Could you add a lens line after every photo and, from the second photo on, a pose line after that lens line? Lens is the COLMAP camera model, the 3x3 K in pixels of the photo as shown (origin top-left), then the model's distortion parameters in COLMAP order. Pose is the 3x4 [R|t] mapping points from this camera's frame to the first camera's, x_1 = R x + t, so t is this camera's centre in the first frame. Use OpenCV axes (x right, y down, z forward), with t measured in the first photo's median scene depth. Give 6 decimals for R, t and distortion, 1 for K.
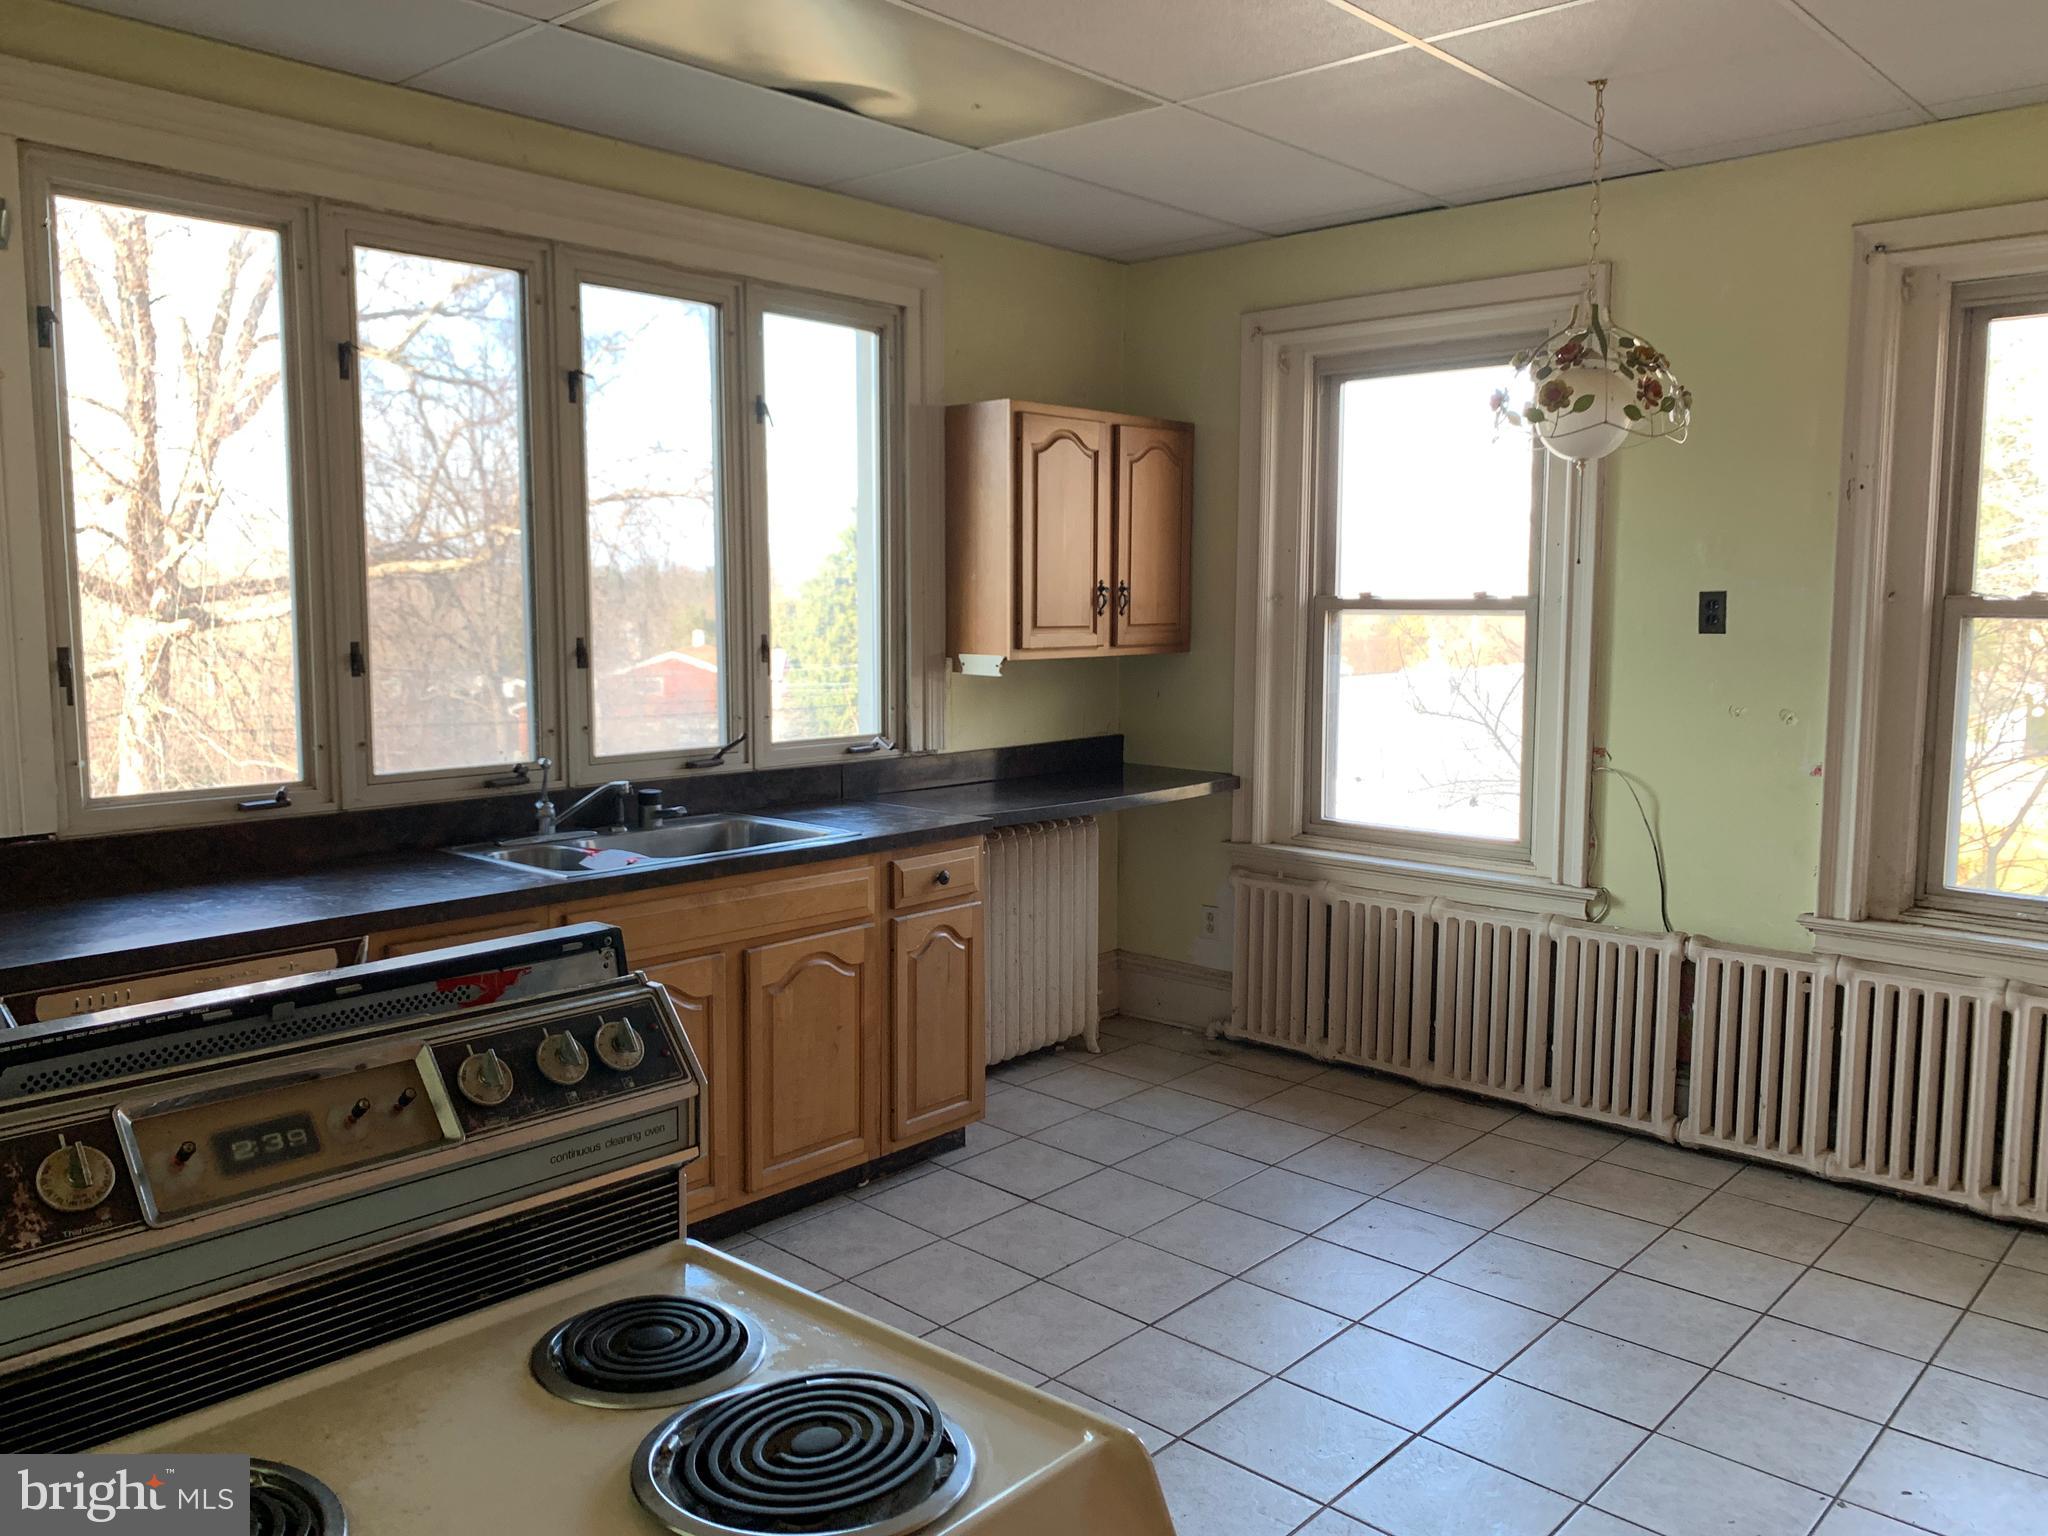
lens RADIAL K [[1581.6, 0, 1021.5], [0, 1581.6, 751.5], [0, 0, 1]] dist [0.050605, -0.031235]
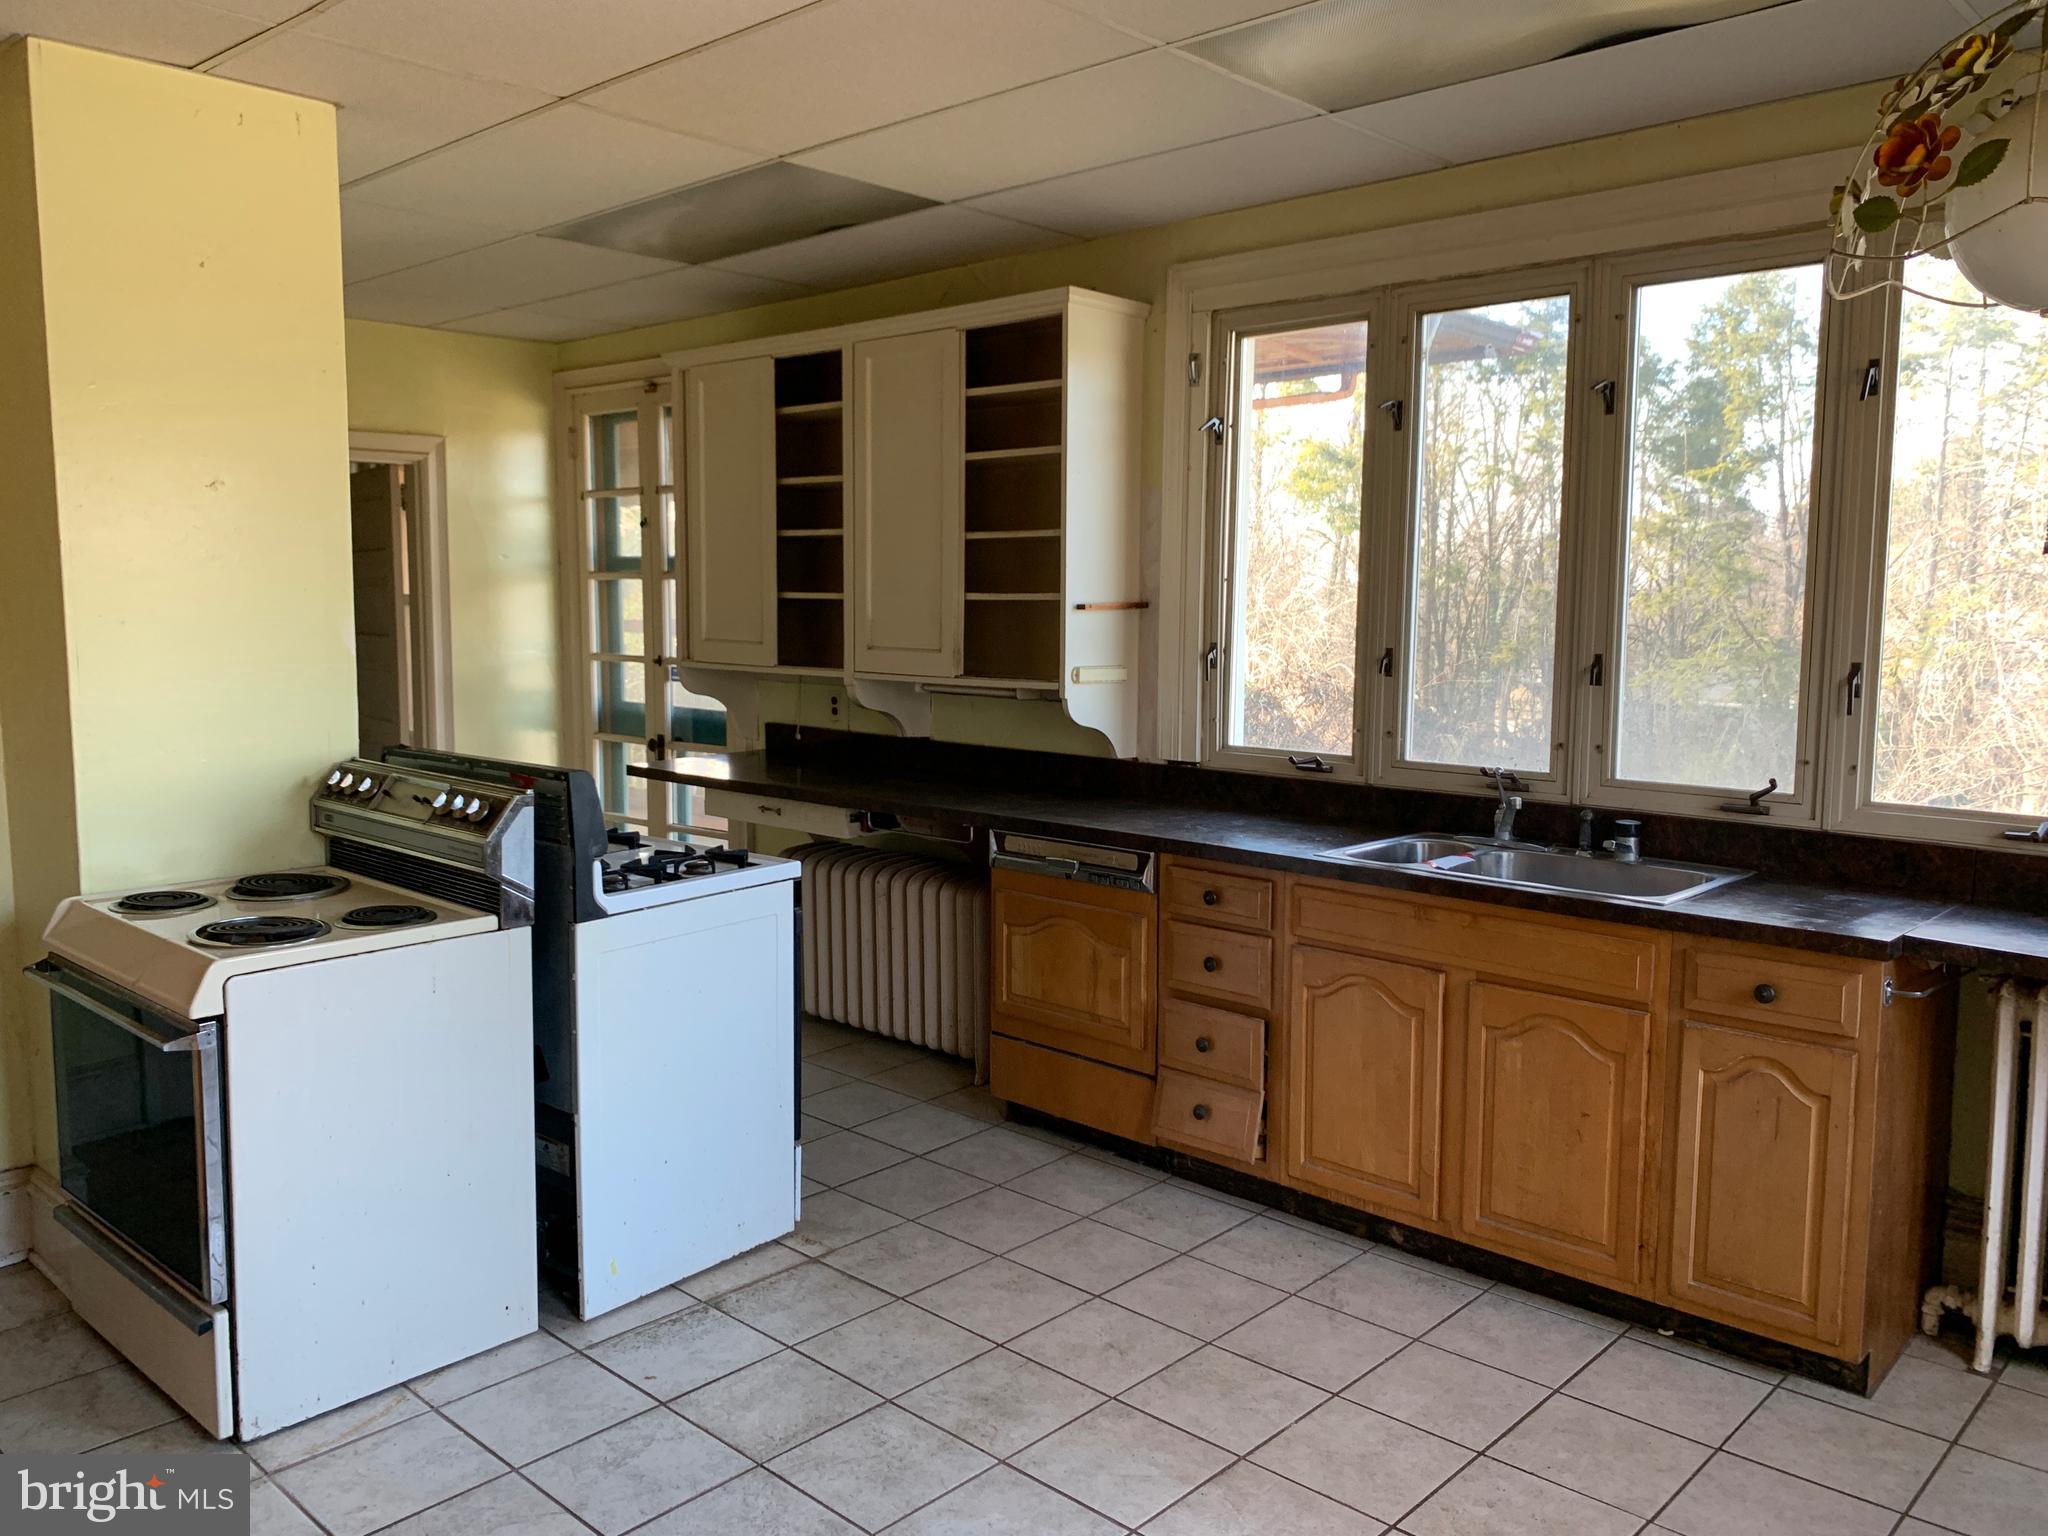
lens RADIAL K [[1581.6, 0, 1023.0], [0, 1581.6, 776.9], [0, 0, 1]] dist [0.050605, -0.031235]
pose [[-0.012124, 0.115366, -0.993249, 0.610069], [-0.106209, 0.987554, 0.116001, -0.063086], [0.994270, 0.106898, 0.000280, 0.561558]]
